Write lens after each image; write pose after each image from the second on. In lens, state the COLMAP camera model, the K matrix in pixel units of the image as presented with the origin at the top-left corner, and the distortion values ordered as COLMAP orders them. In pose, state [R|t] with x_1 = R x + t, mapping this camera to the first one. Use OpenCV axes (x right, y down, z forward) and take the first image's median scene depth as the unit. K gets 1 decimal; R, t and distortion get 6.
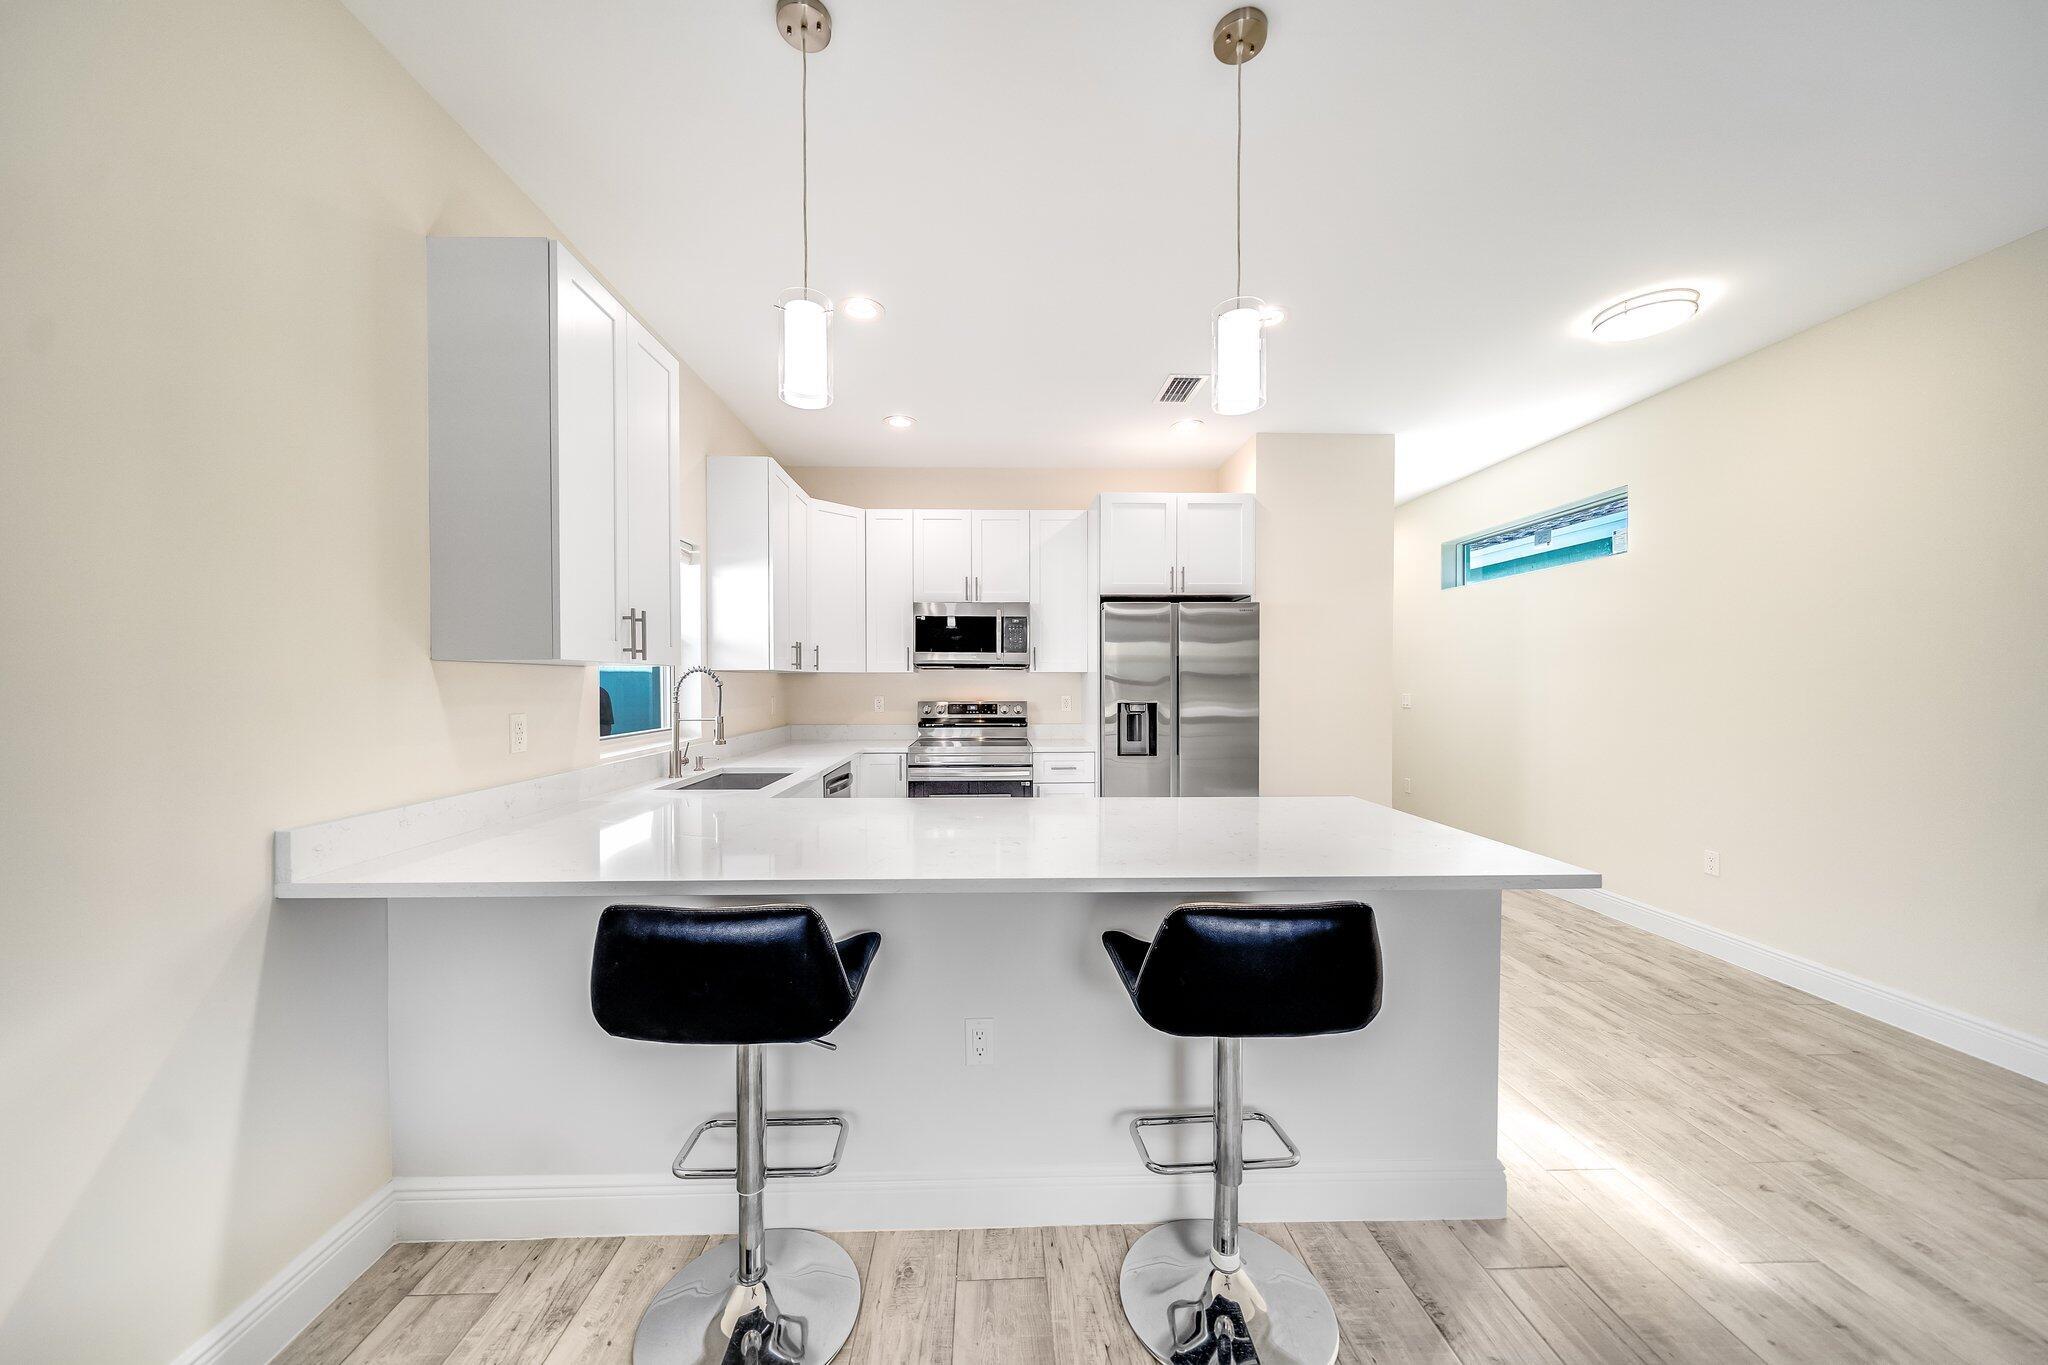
lens RADIAL K [[703.6, 0, 1012.0], [0, 703.6, 686.9], [0, 0, 1]] dist [-0.000535, -0.000074]
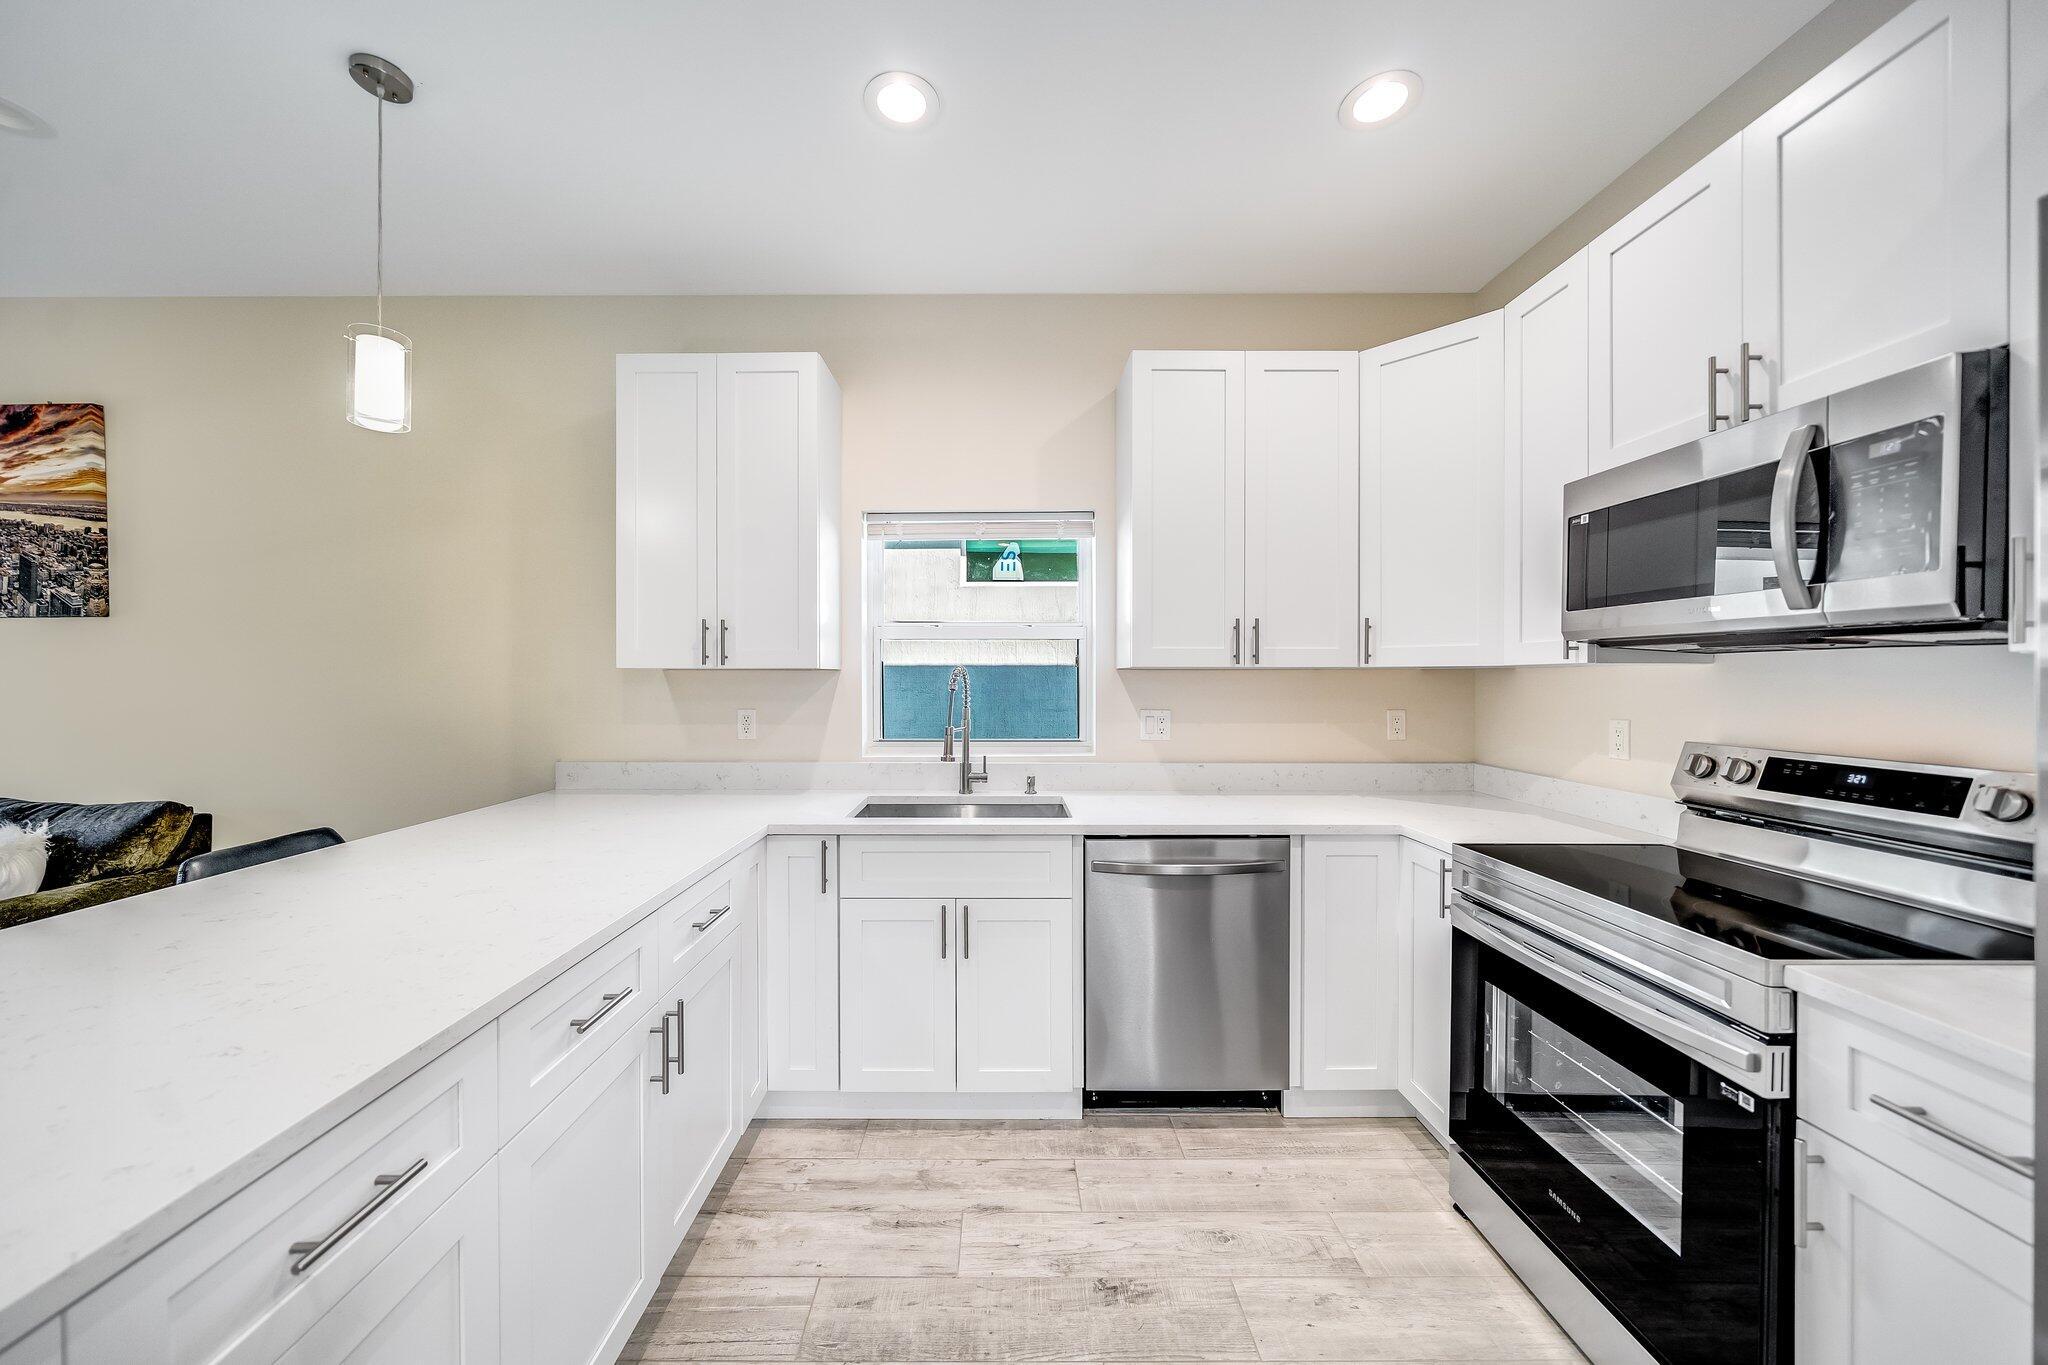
lens RADIAL K [[713.7, 0, 1004.0], [0, 713.7, 682.7], [0, 0, 1]] dist [-0.006342, 0.000039]
pose [[-0.032967, 0.004459, -0.999446, 0.293131], [-0.007692, 0.999959, 0.004716, -0.010997], [0.999427, 0.007843, -0.032932, 0.772773]]
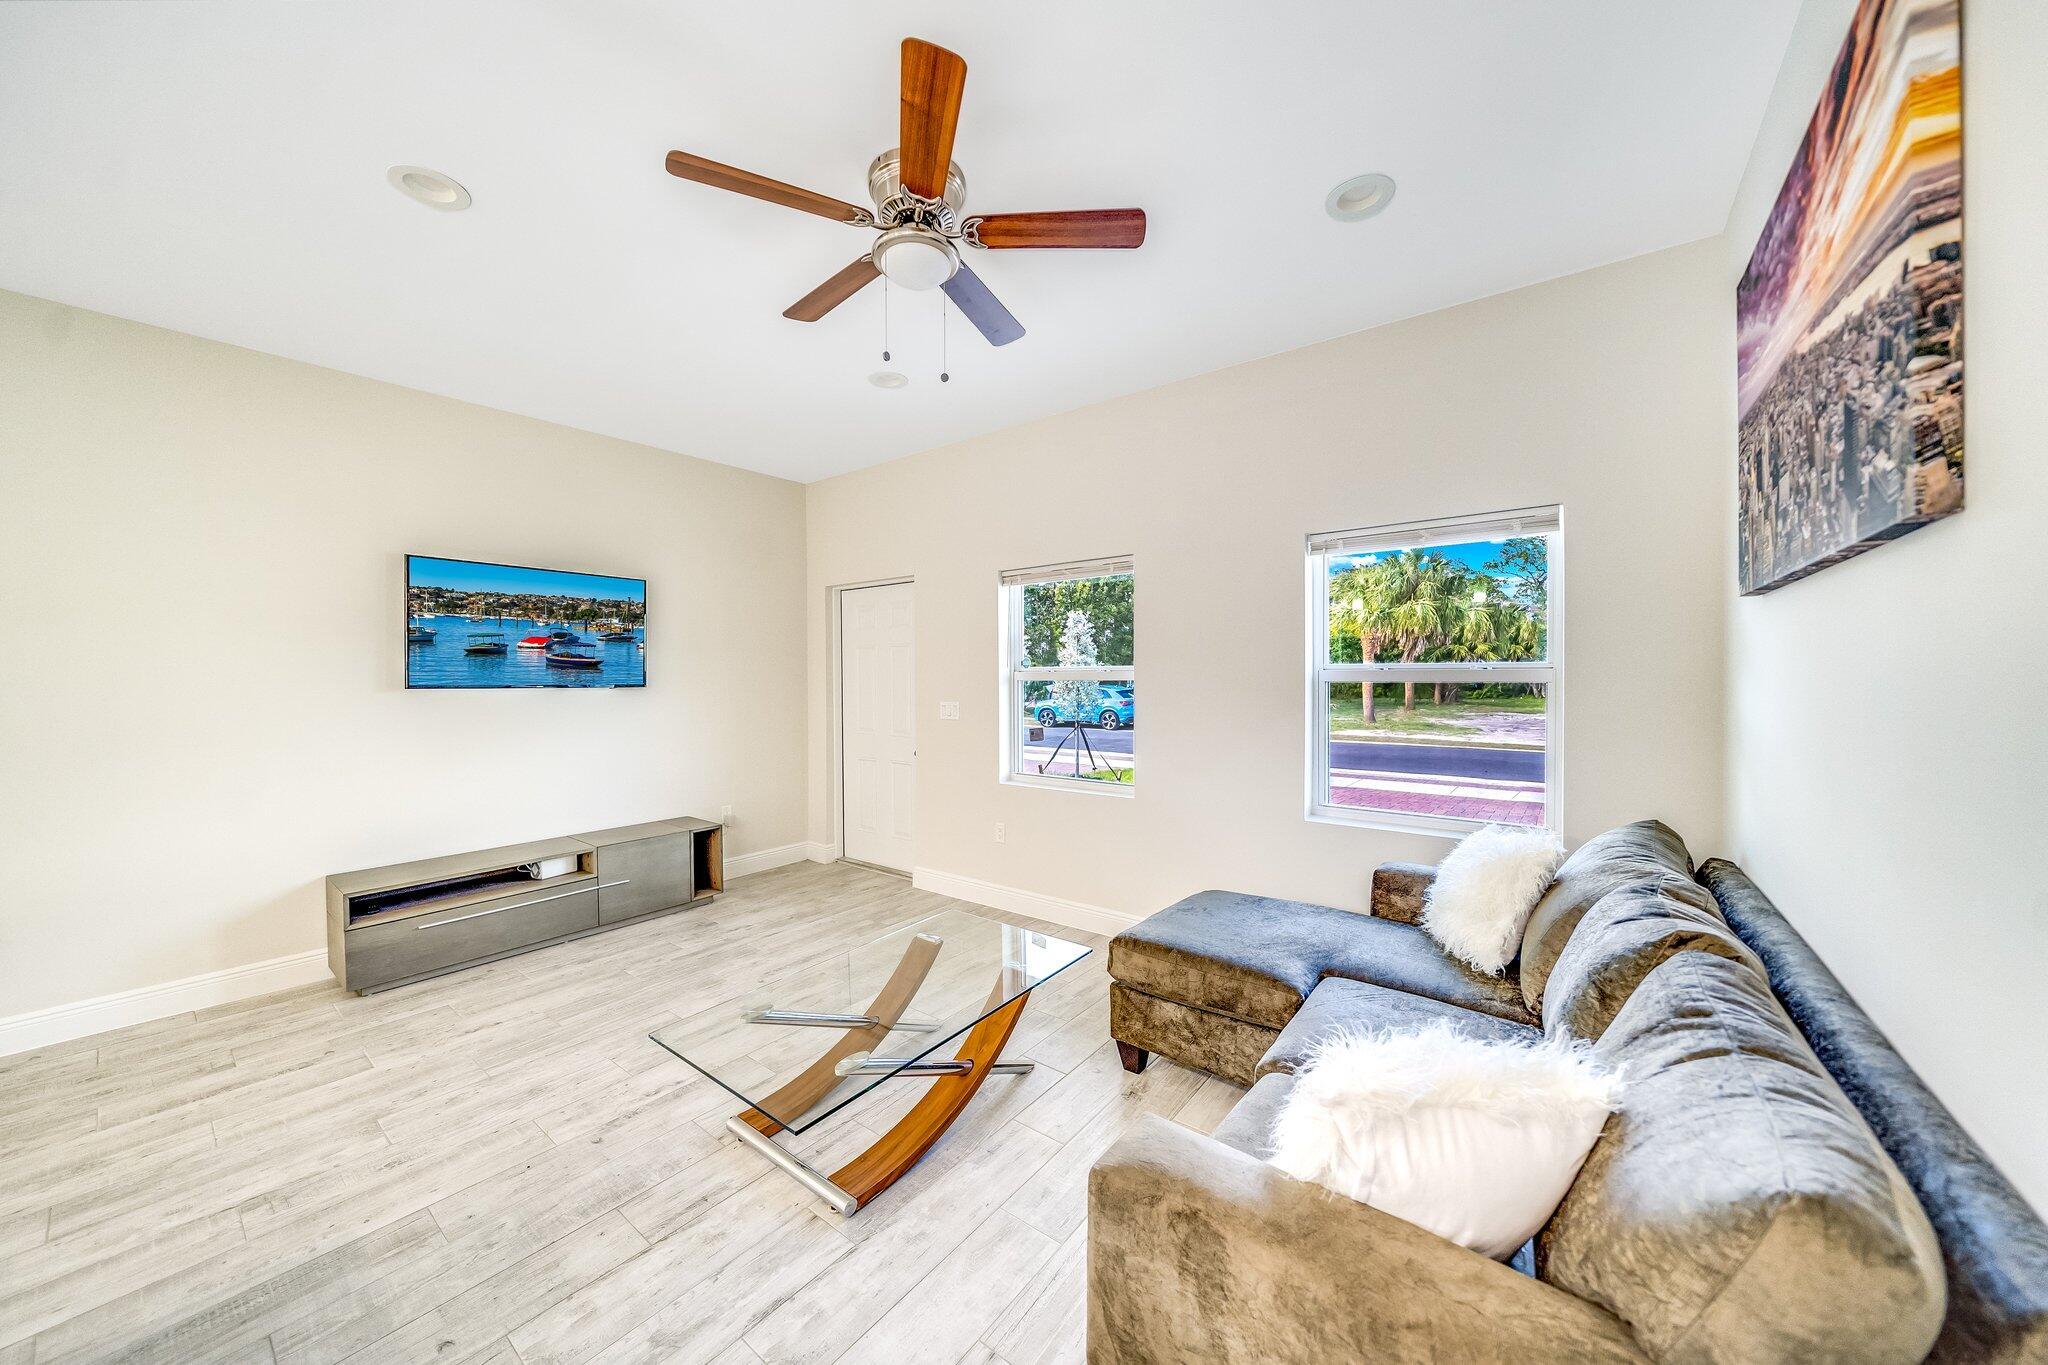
lens RADIAL K [[710.4, 0, 1011.2], [0, 710.4, 678.9], [0, 0, 1]] dist [-0.001085, -0.000016]
pose [[-0.765107, -0.002188, 0.643900, -0.257735], [0.008643, 0.999869, 0.013667, -0.017770], [-0.643845, 0.016022, -0.764988, 0.263892]]
